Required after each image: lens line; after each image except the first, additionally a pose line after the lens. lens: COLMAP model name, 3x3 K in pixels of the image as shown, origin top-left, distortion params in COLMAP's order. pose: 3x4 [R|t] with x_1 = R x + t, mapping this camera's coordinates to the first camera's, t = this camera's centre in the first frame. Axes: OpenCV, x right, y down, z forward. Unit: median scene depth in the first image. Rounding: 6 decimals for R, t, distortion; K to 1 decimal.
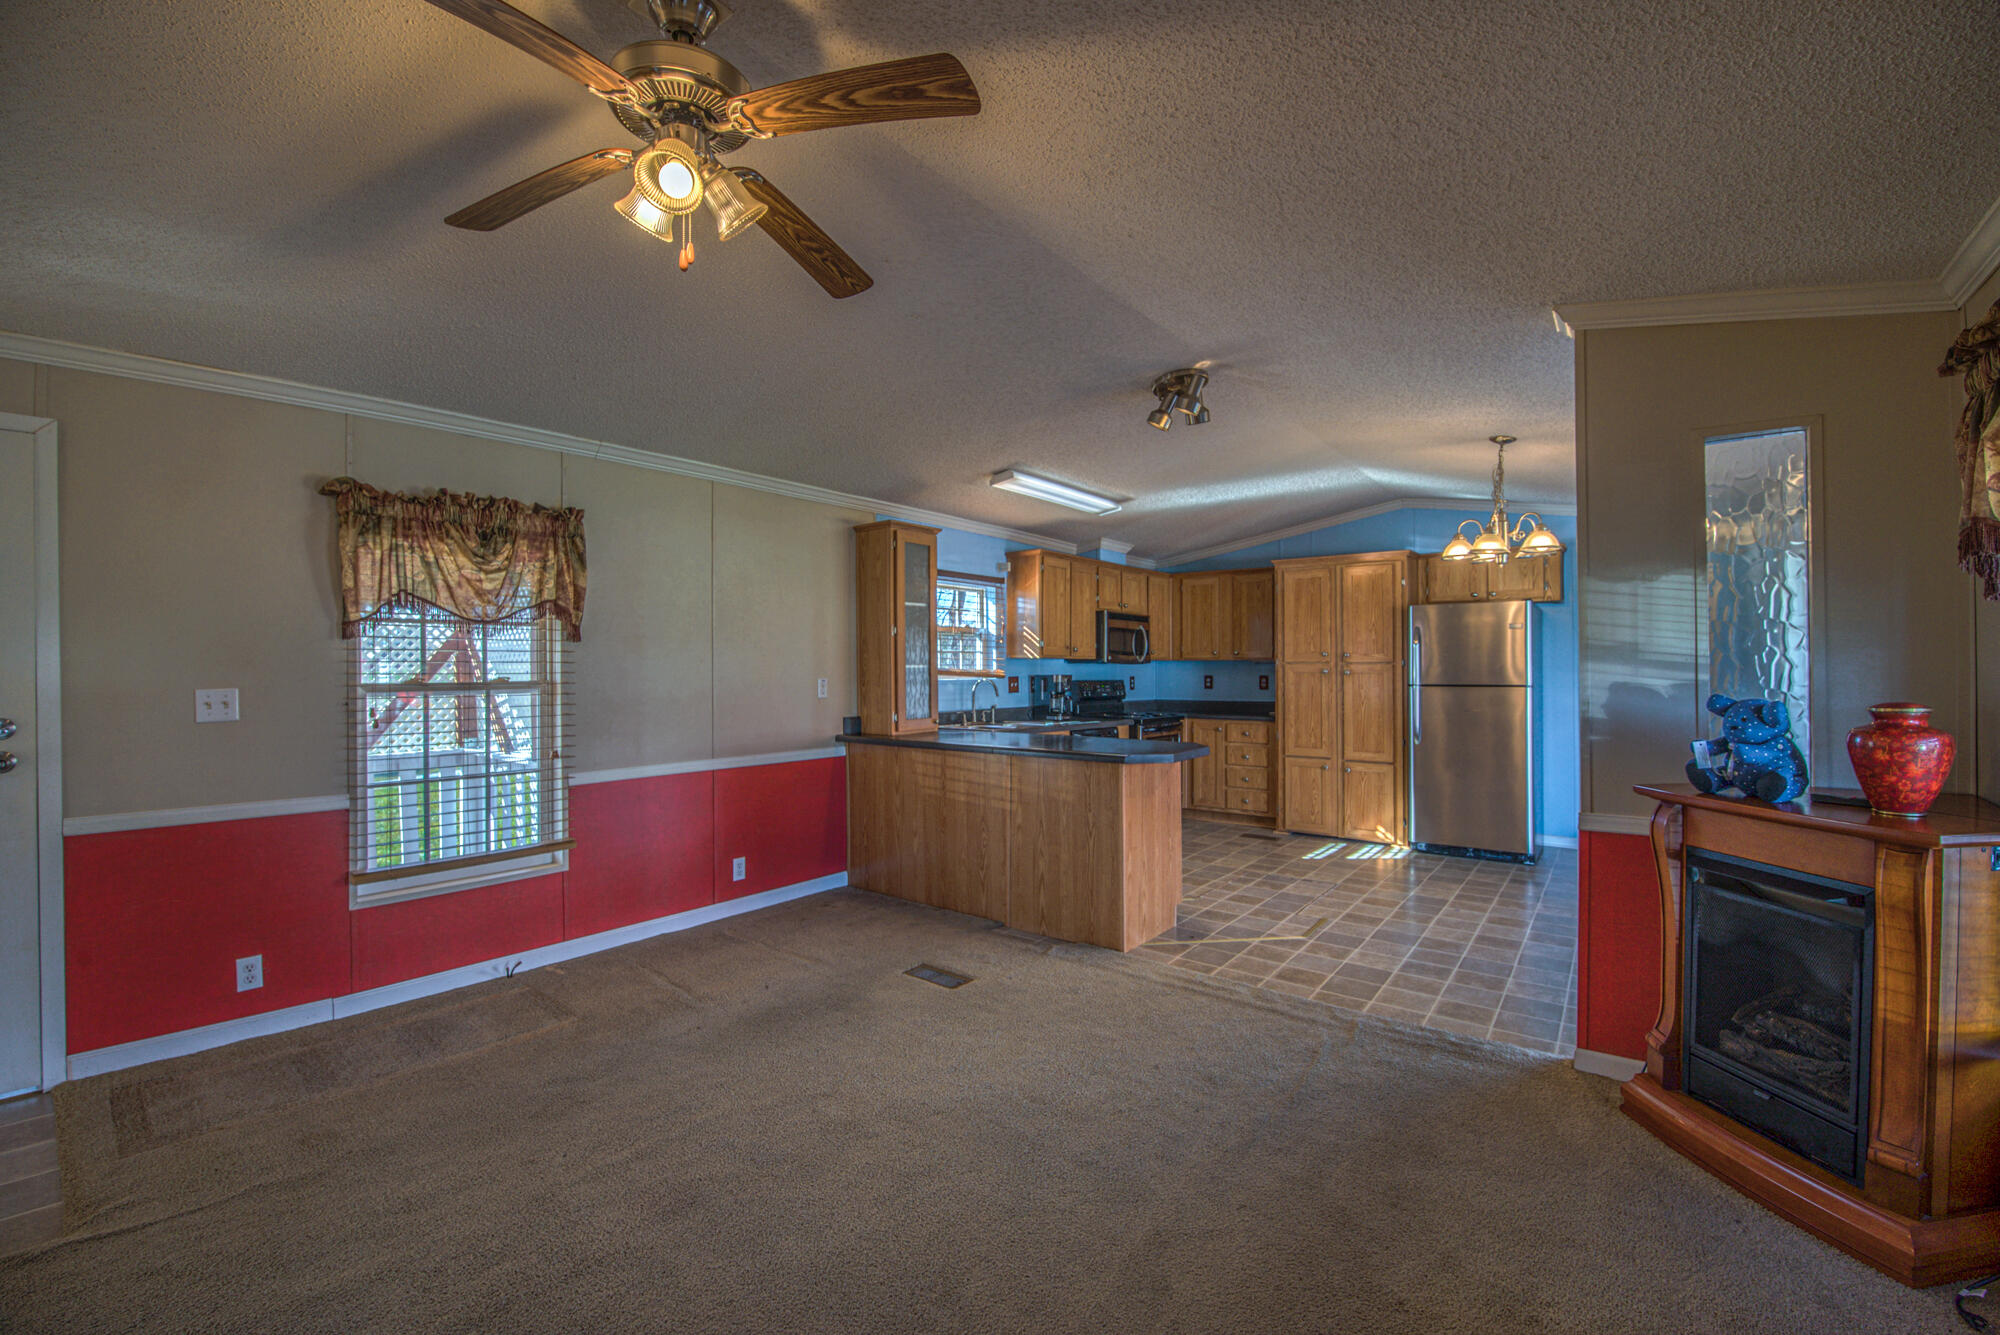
lens RADIAL K [[823.4, 0, 971.3], [0, 823.4, 661.0], [0, 0, 1]] dist [-0.046156, 0.000436]
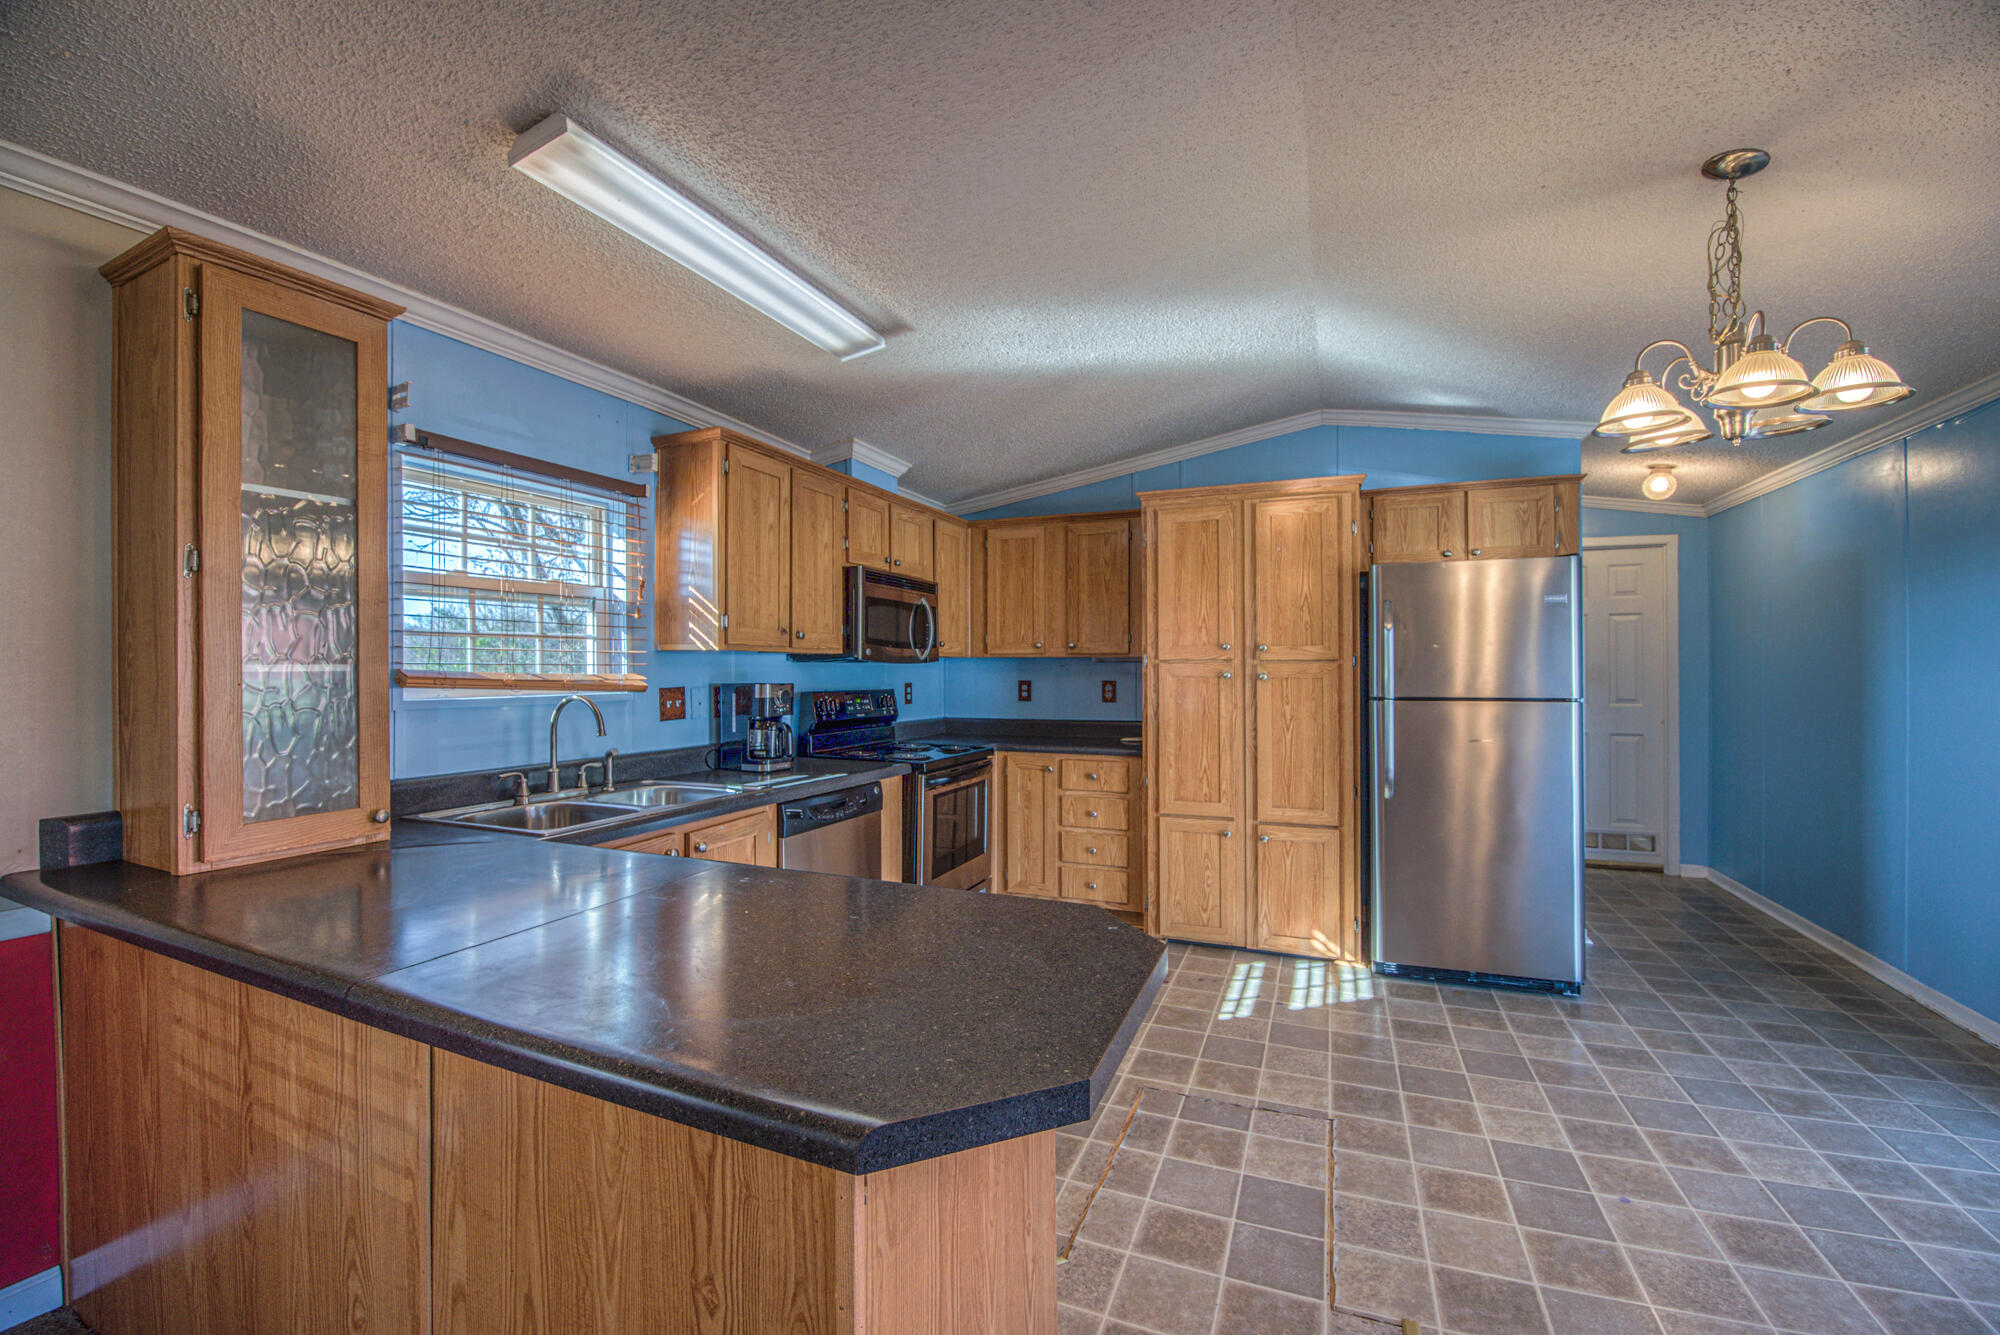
lens RADIAL K [[808.0, 0, 1002.8], [0, 808.0, 666.0], [0, 0, 1]] dist [-0.038929, 0.000147]
pose [[0.955296, -0.000823, 0.295650, 0.100937], [-0.000725, 0.999987, 0.005125, 0.003224], [-0.295650, -0.005110, 0.955283, 0.483782]]
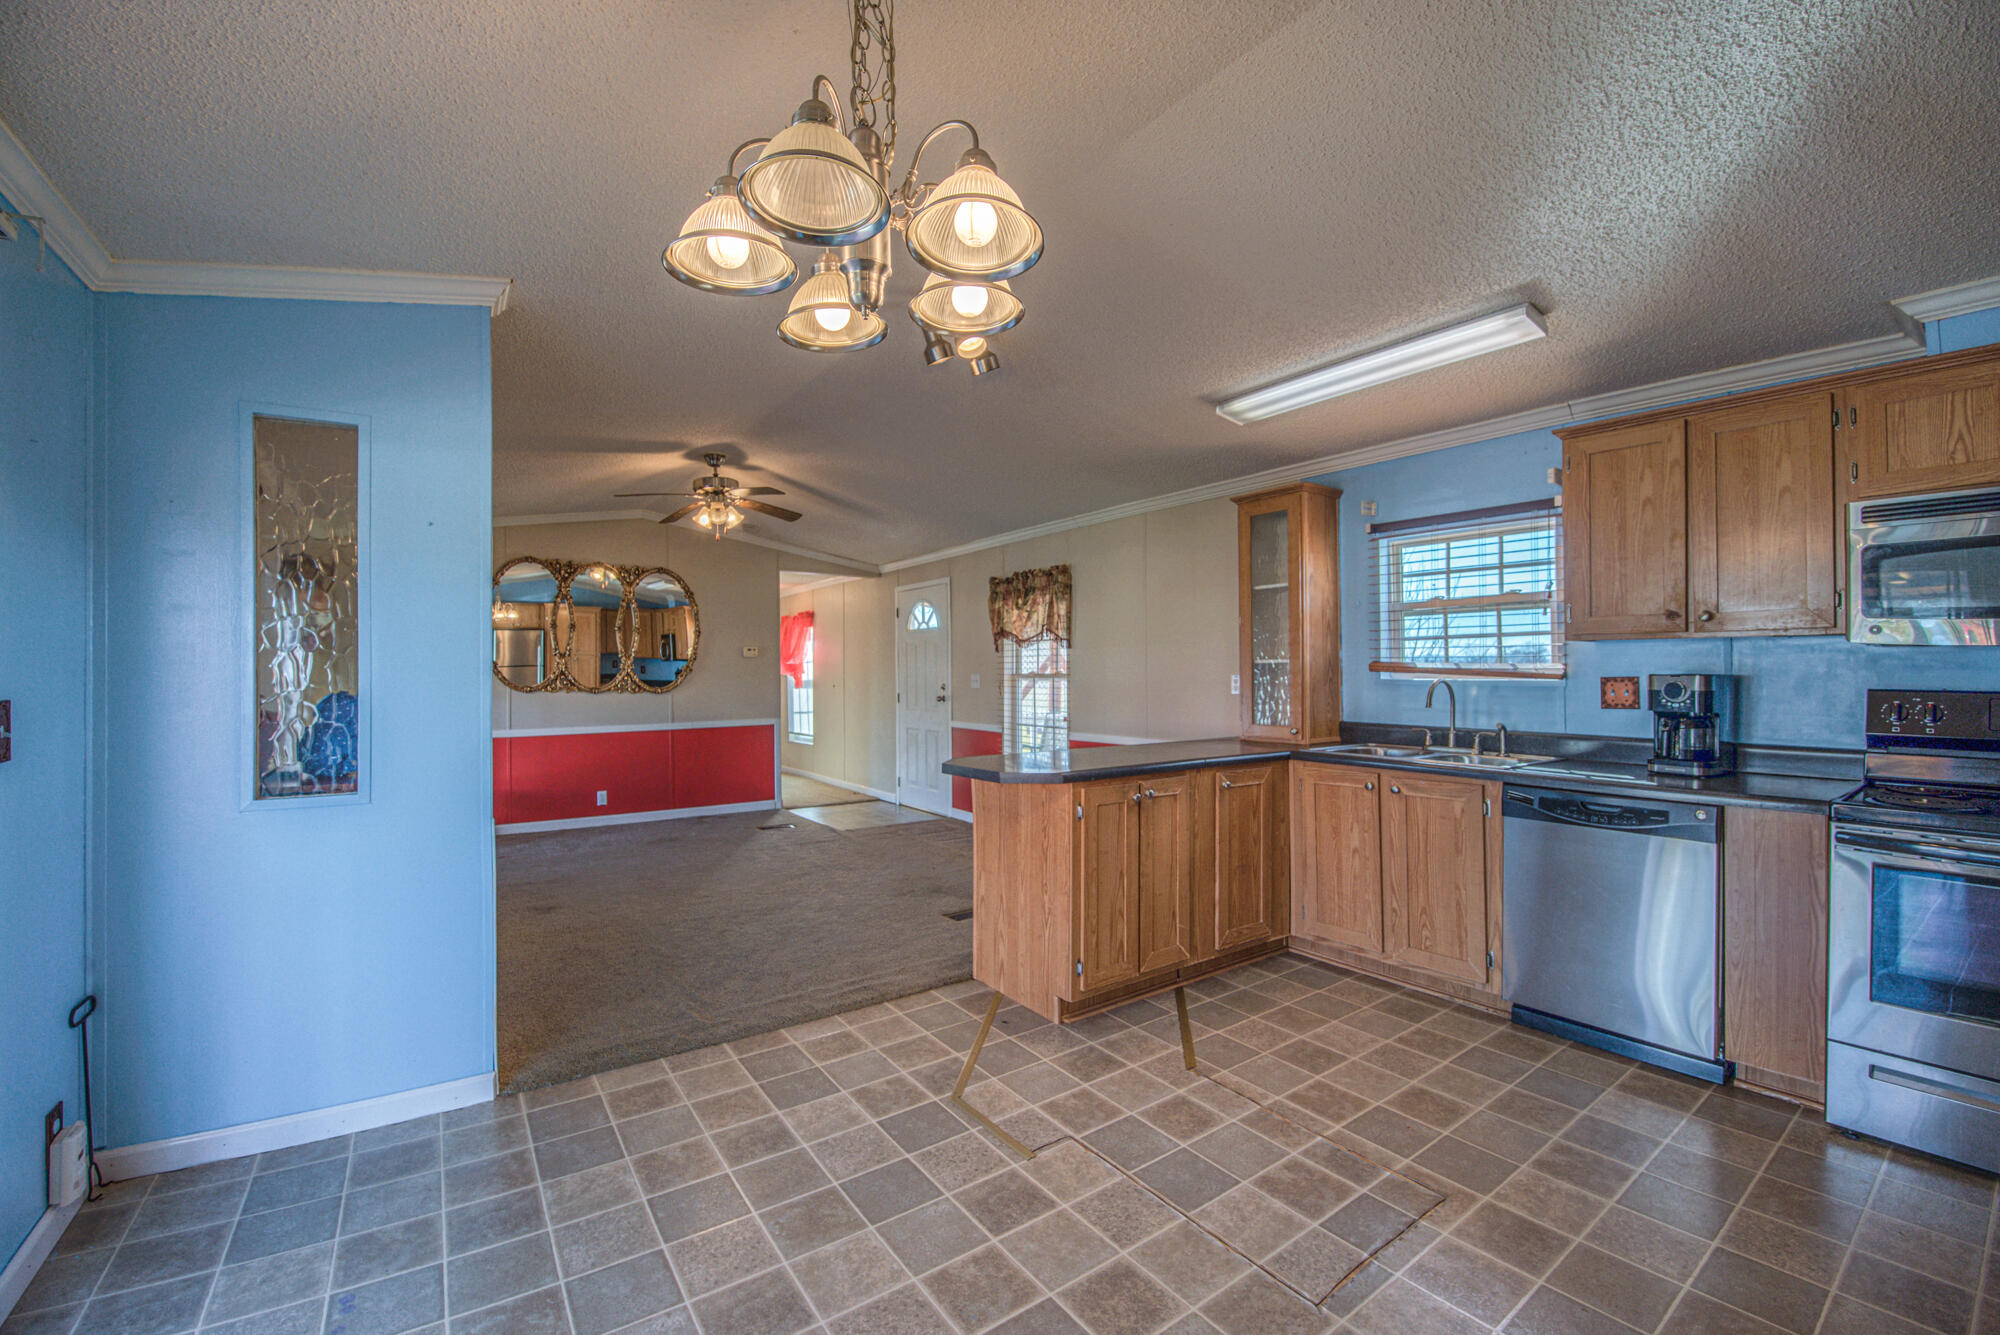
lens RADIAL K [[787.6, 0, 990.6], [0, 787.6, 663.9], [0, 0, 1]] dist [-0.044646, 0.000032]
pose [[-0.250721, -0.000347, -0.968059, 0.624219], [0.017964, 0.999826, -0.005011, 0.006340], [0.967893, -0.018646, -0.250671, 0.753660]]
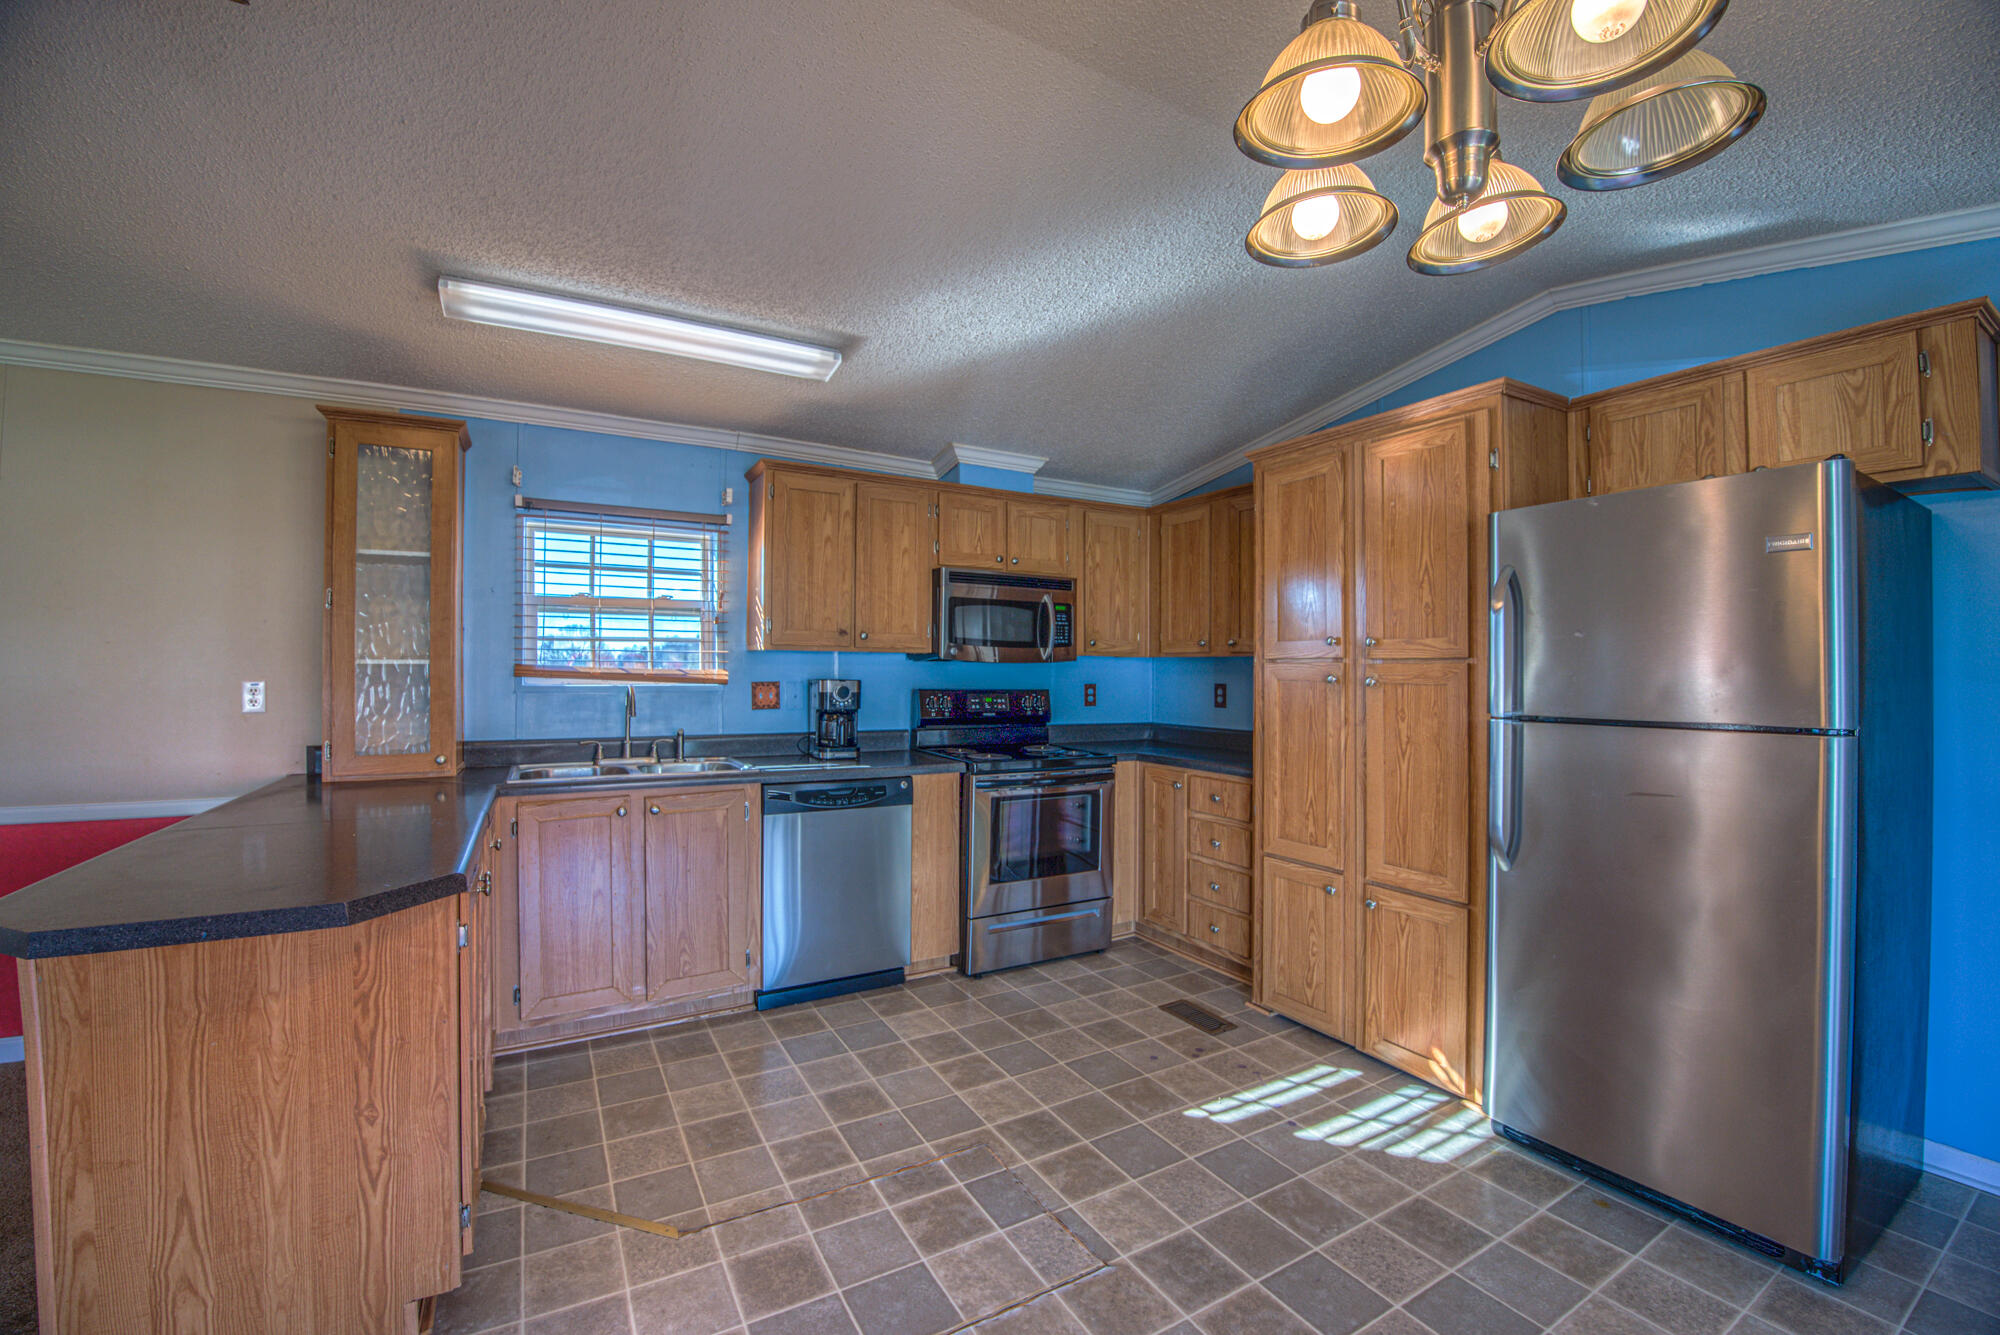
lens RADIAL K [[823.4, 0, 971.3], [0, 823.4, 661.0], [0, 0, 1]] dist [-0.046156, 0.000436]
pose [[0.933156, 0.002531, -0.359462, 0.411984], [-0.003662, 0.999990, -0.002466, 0.004818], [0.359453, 0.003617, 0.933156, 0.508466]]
